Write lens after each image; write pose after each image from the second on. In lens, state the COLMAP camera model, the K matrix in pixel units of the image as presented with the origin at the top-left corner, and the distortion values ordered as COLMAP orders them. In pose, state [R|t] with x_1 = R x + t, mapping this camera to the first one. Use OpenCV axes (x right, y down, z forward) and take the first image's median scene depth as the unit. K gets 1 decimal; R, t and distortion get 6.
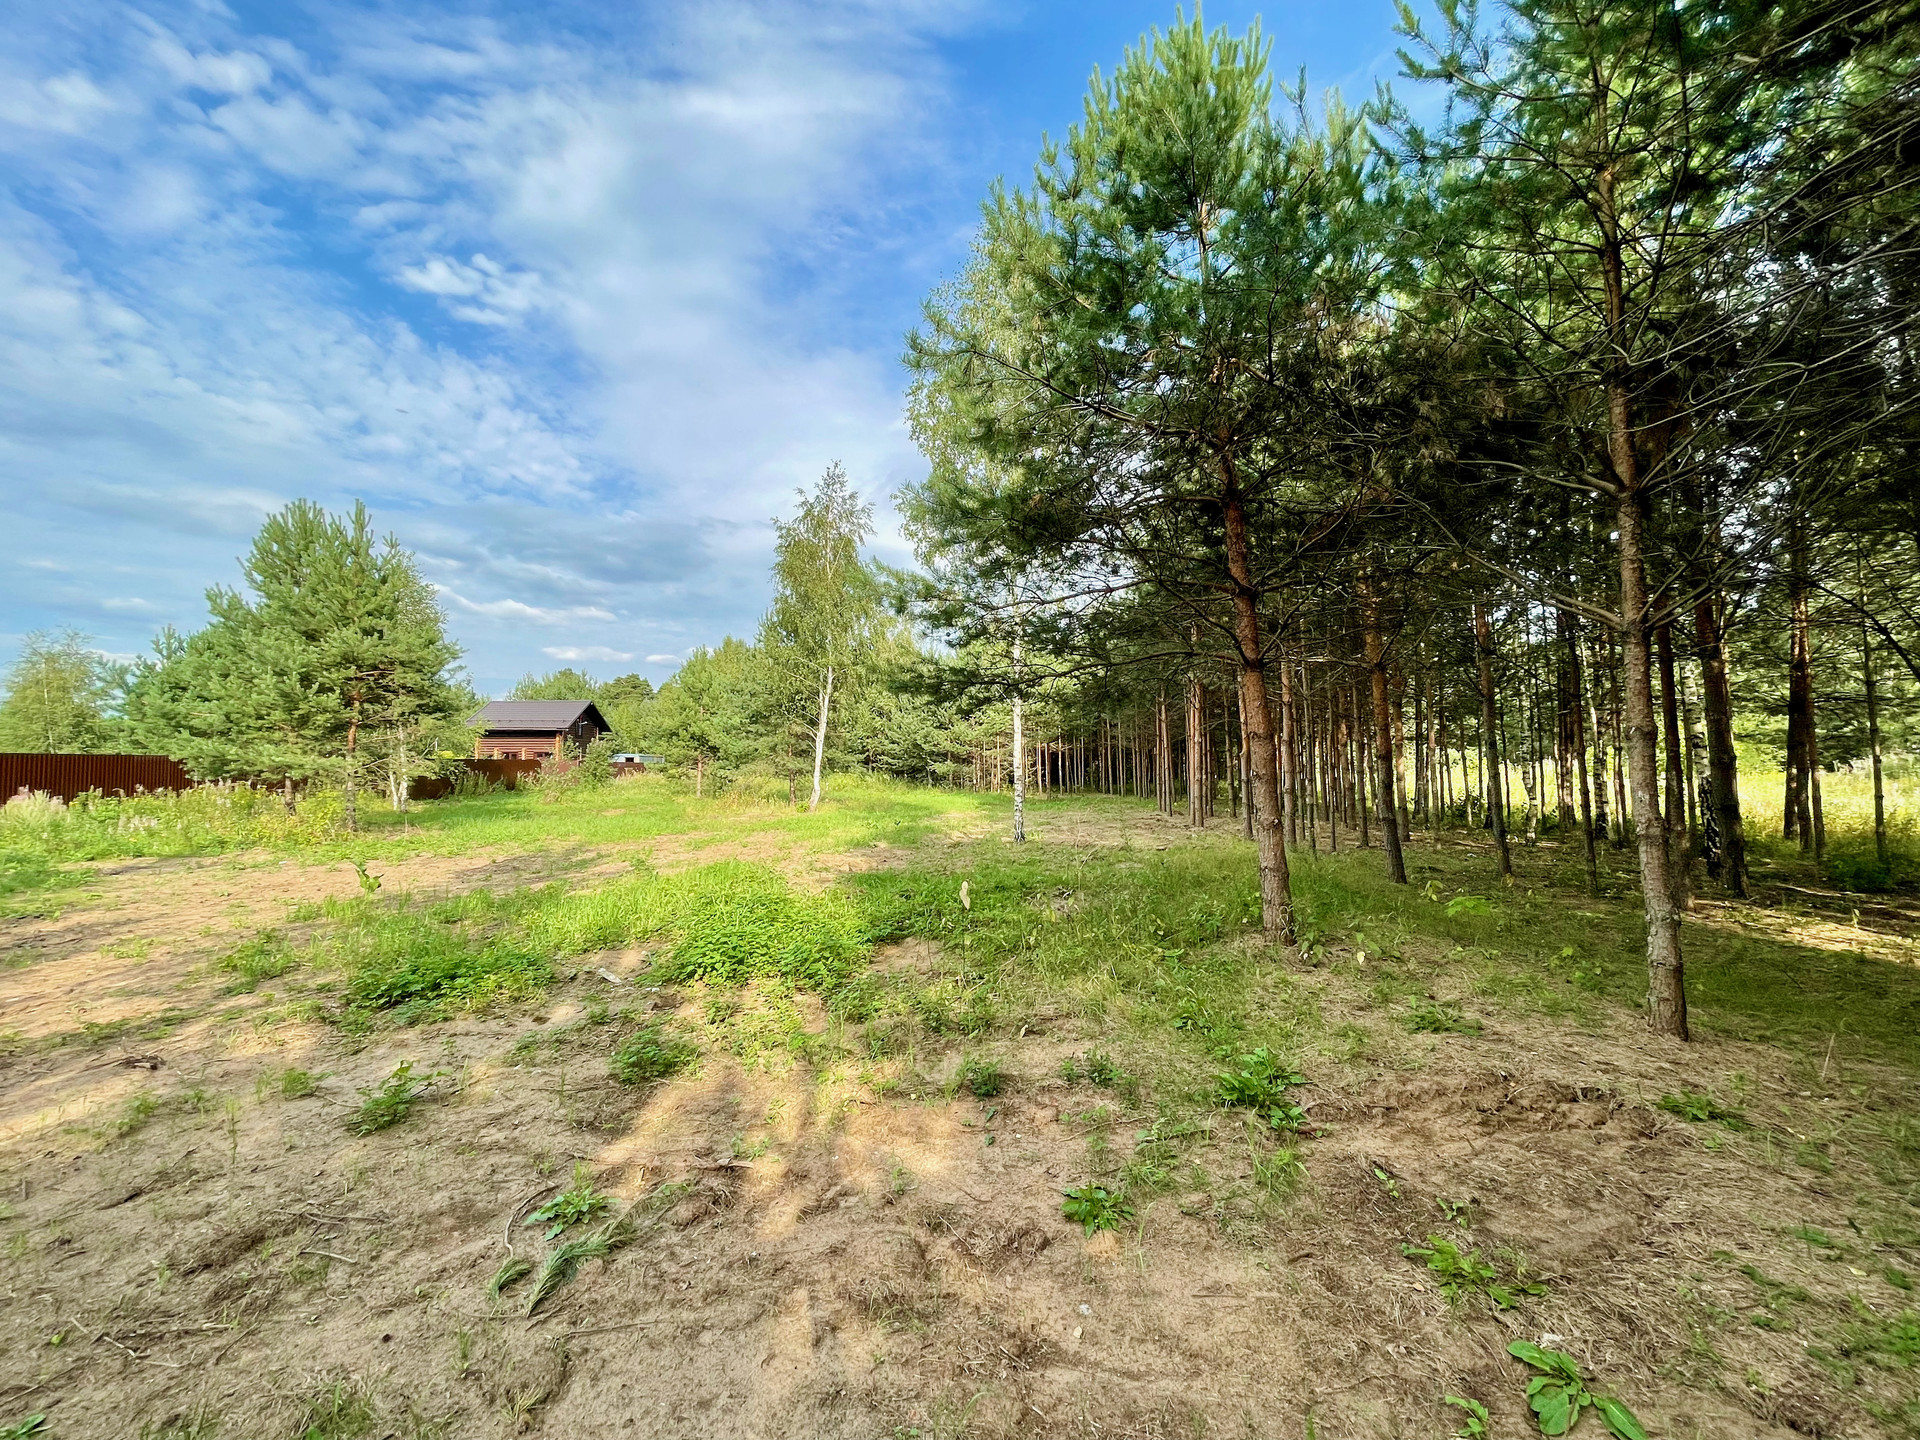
lens RADIAL K [[770.5, 0, 952.3], [0, 770.5, 720.9], [0, 0, 1]] dist [-0.002958, 0.000228]
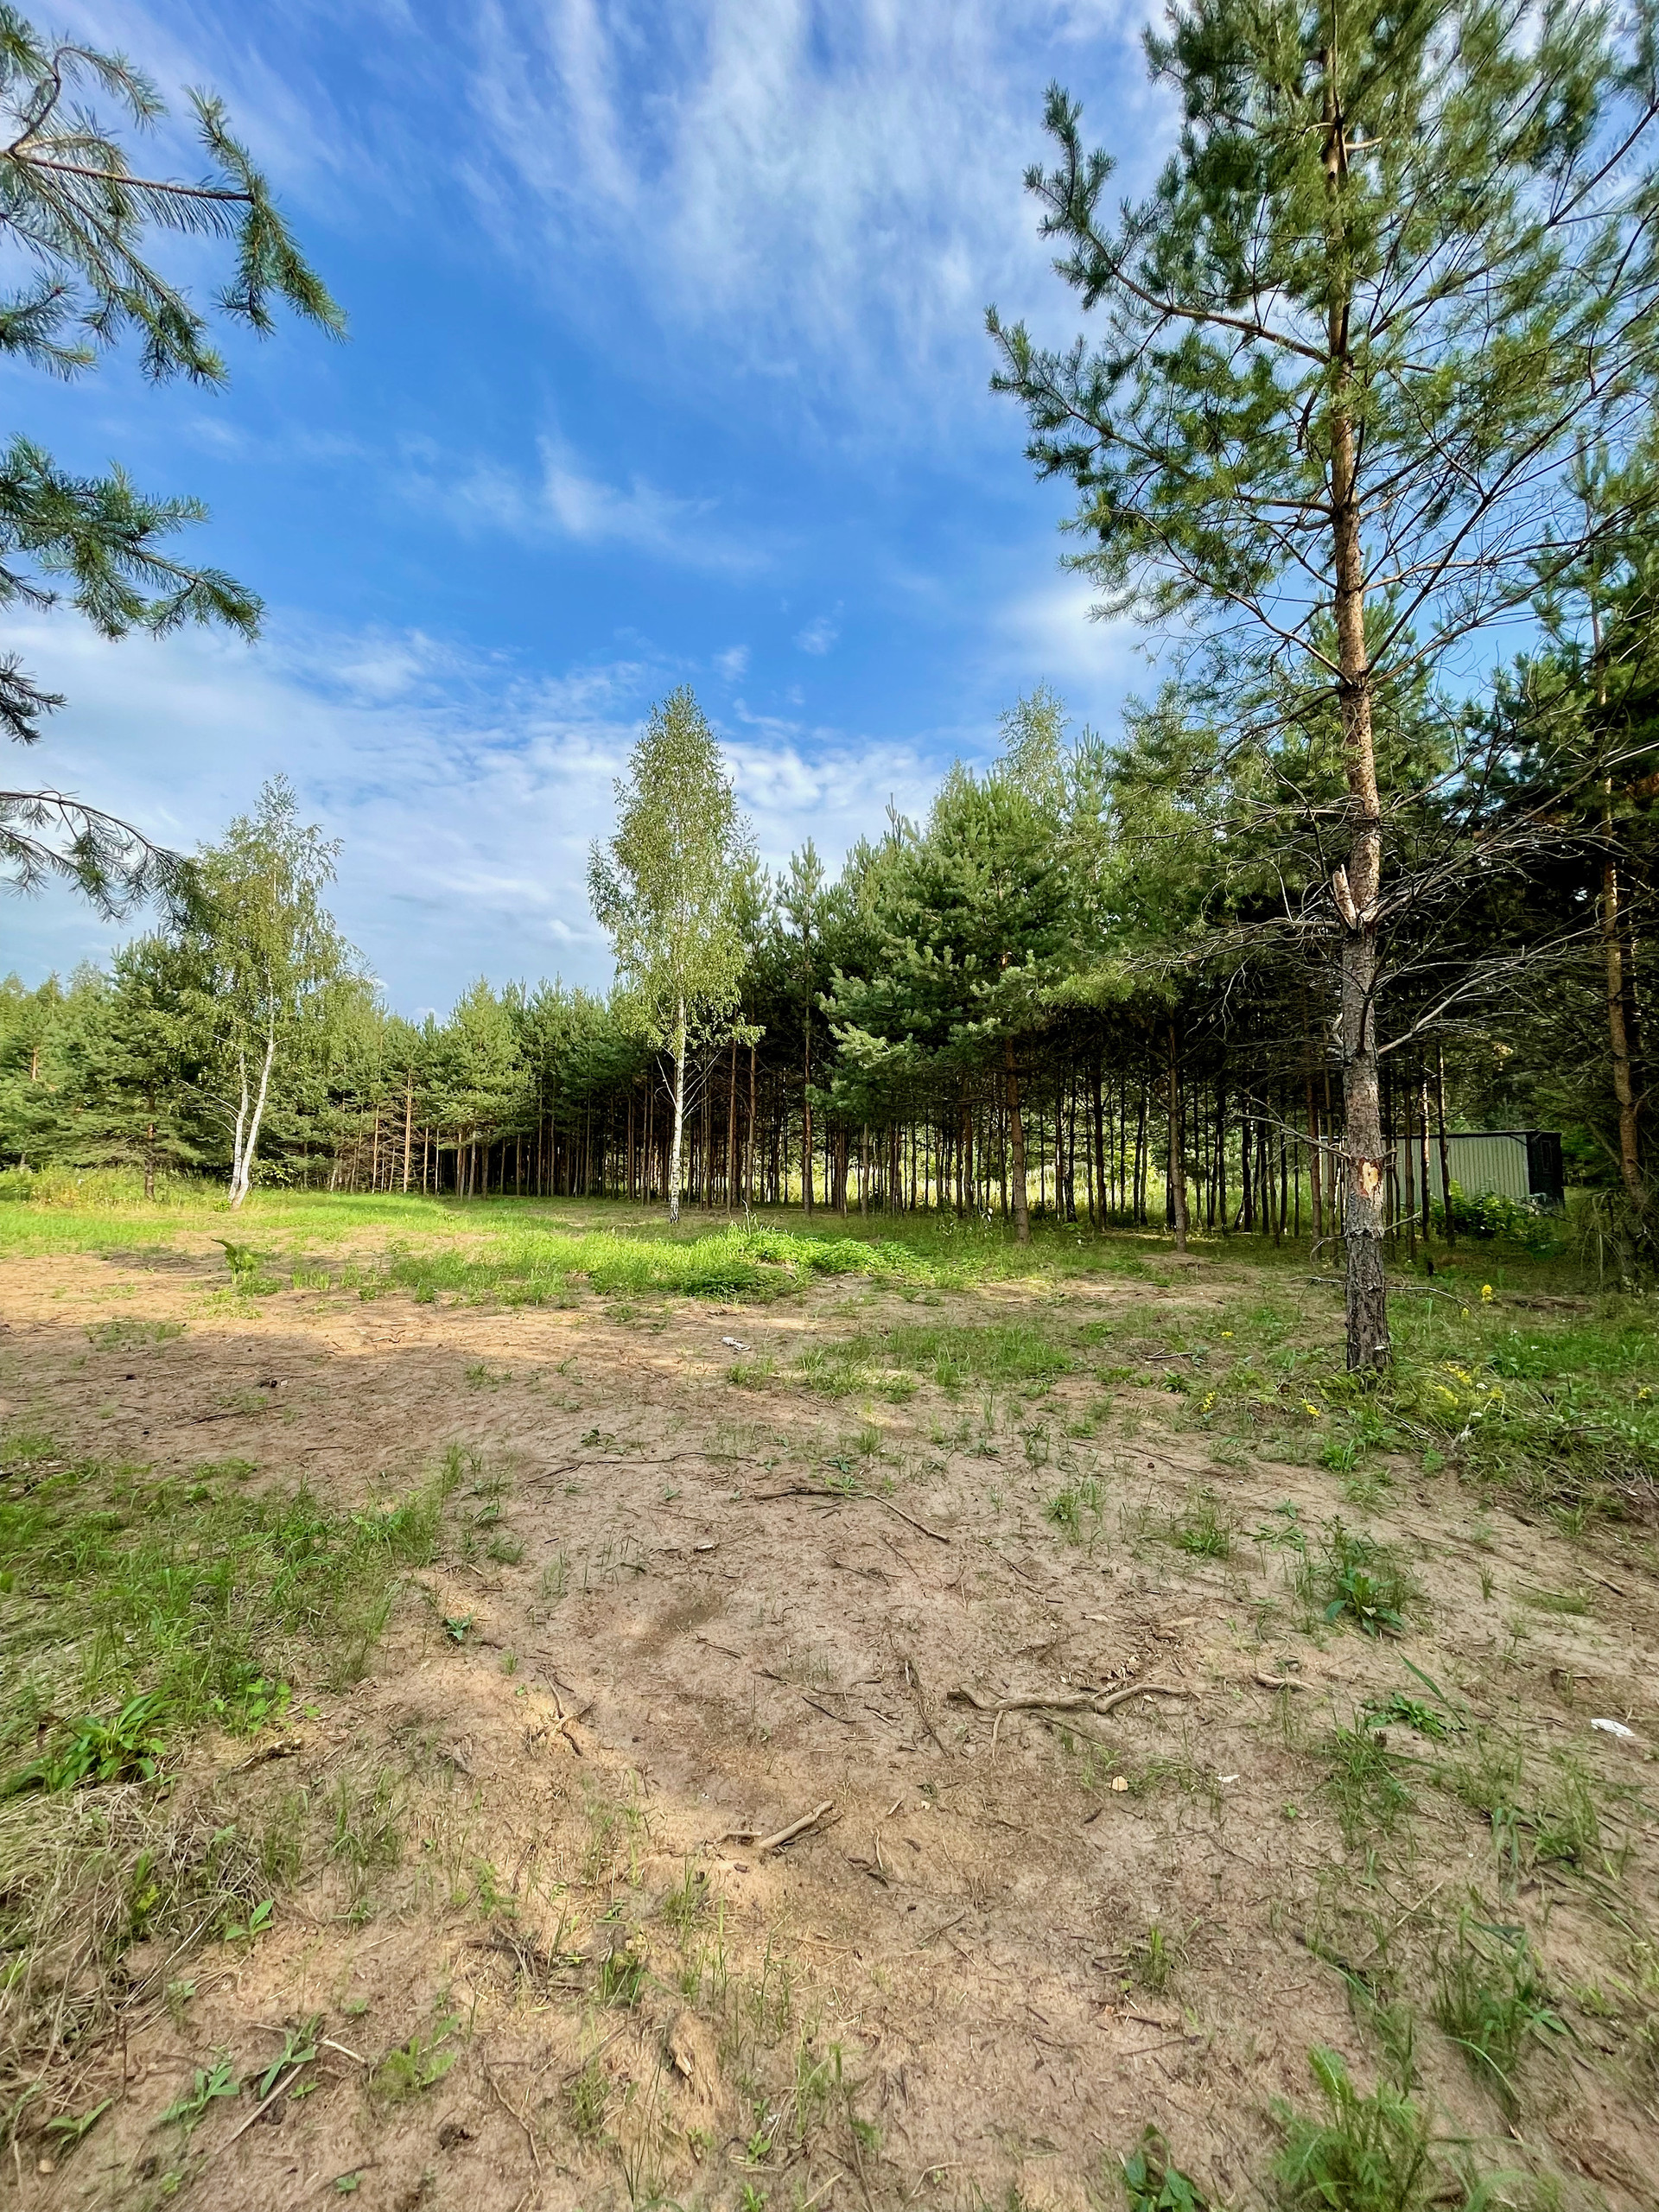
lens RADIAL K [[887.7, 0, 830.5], [0, 887.7, 1102.7], [0, 0, 1]] dist [-0.002958, 0.000228]
pose [[0.750639, 0.072892, 0.656679, -0.547073], [-0.059052, 0.997320, -0.043202, 0.016565], [-0.658068, -0.006349, 0.752932, -0.147021]]
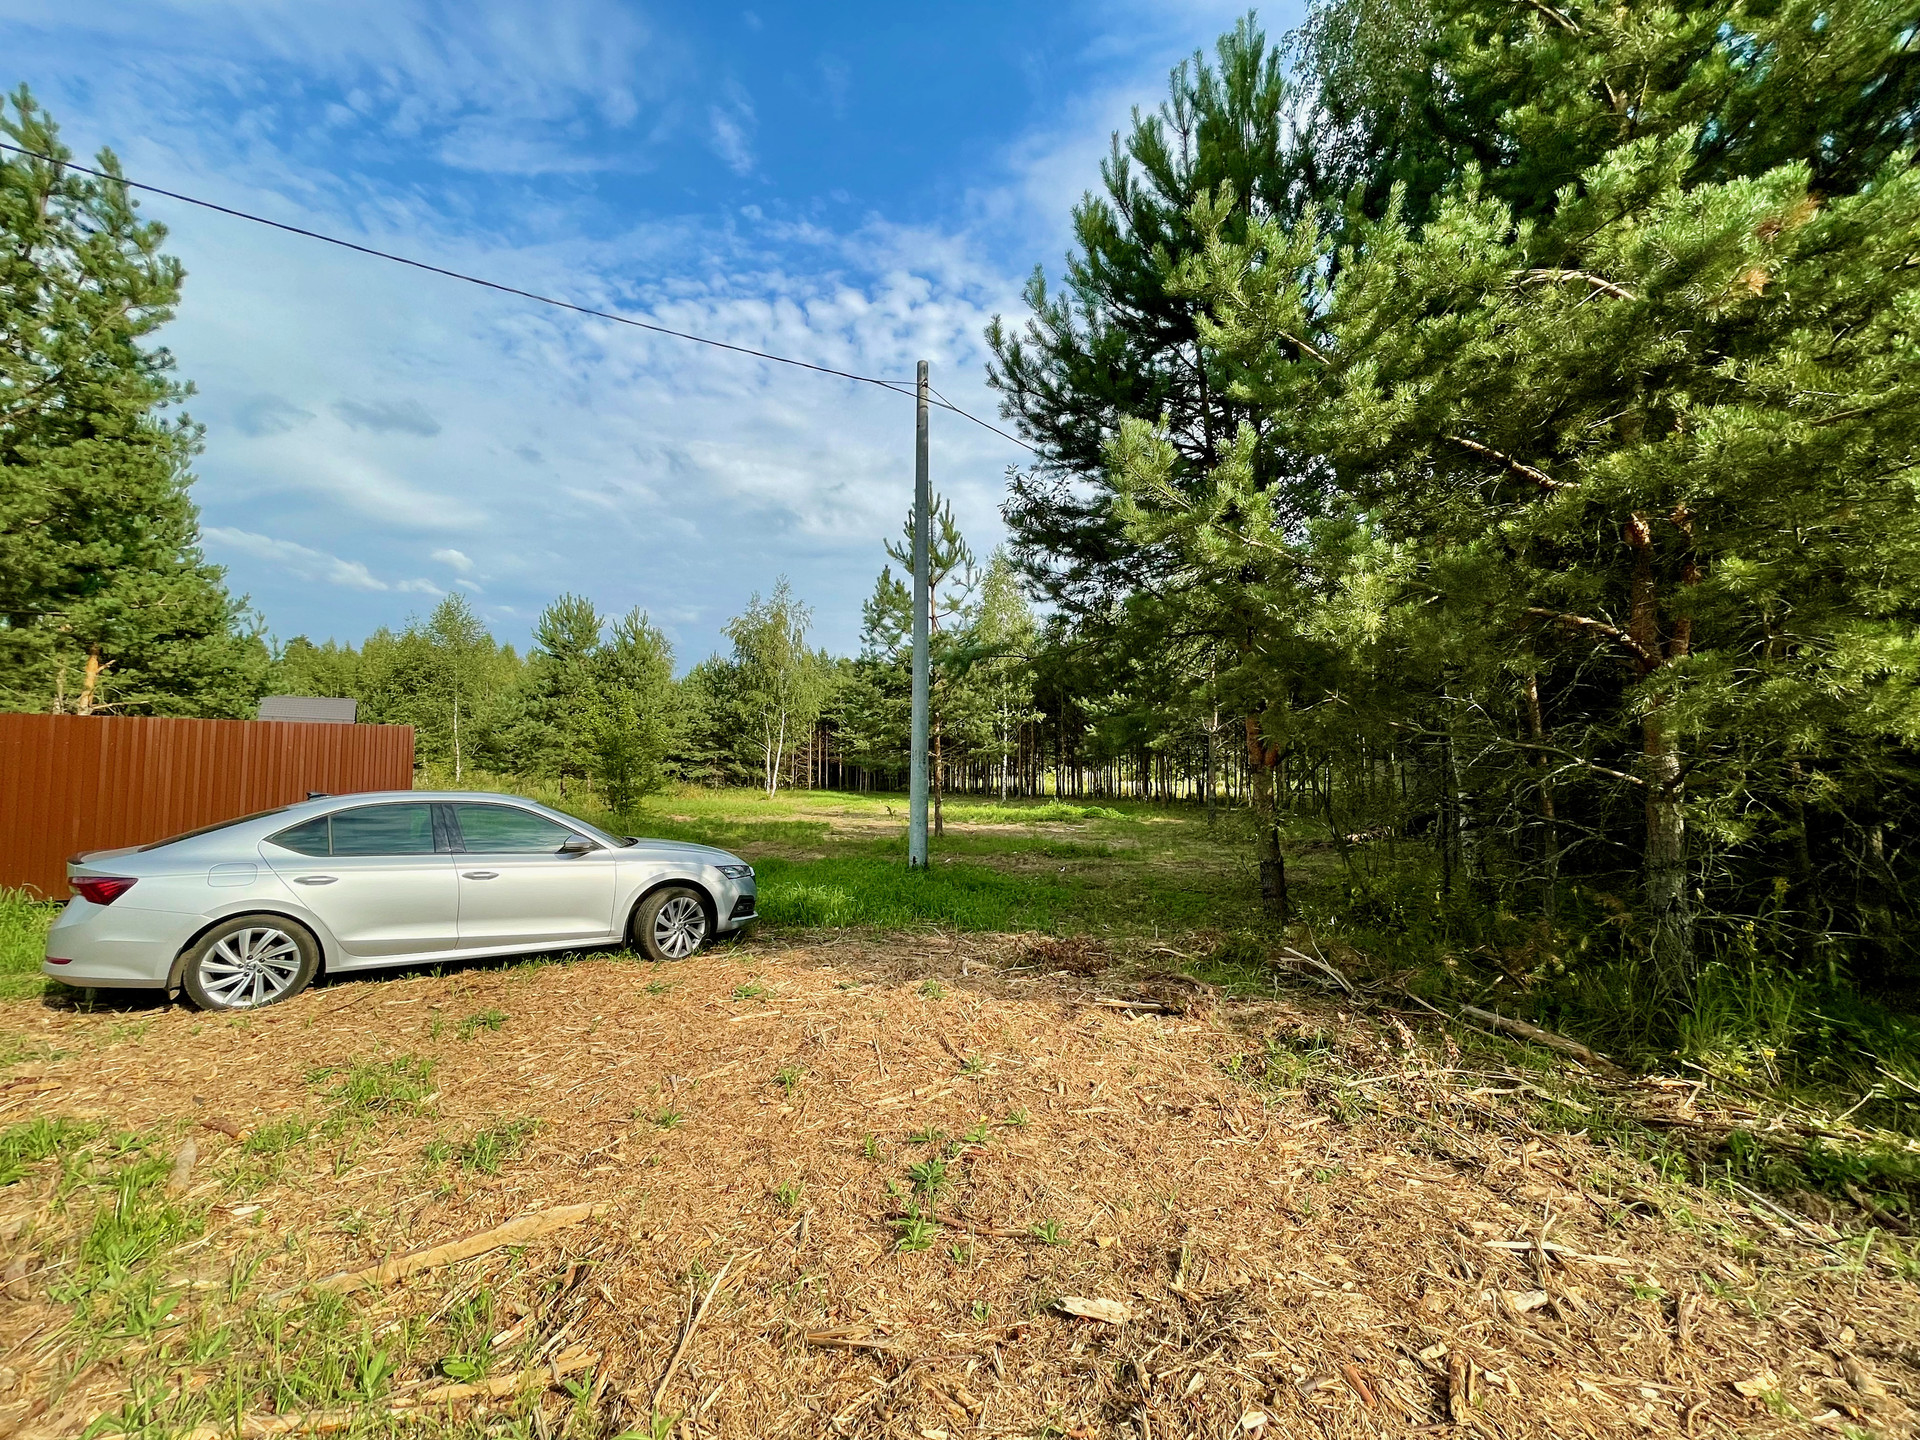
lens RADIAL K [[770.5, 0, 967.8], [0, 770.5, 730.0], [0, 0, 1]] dist [-0.002958, 0.000228]
pose [[0.817473, 0.043259, 0.574339, -1.359361], [-0.046019, 0.998893, -0.009735, -0.055727], [-0.574125, -0.018472, 0.818559, -0.939194]]
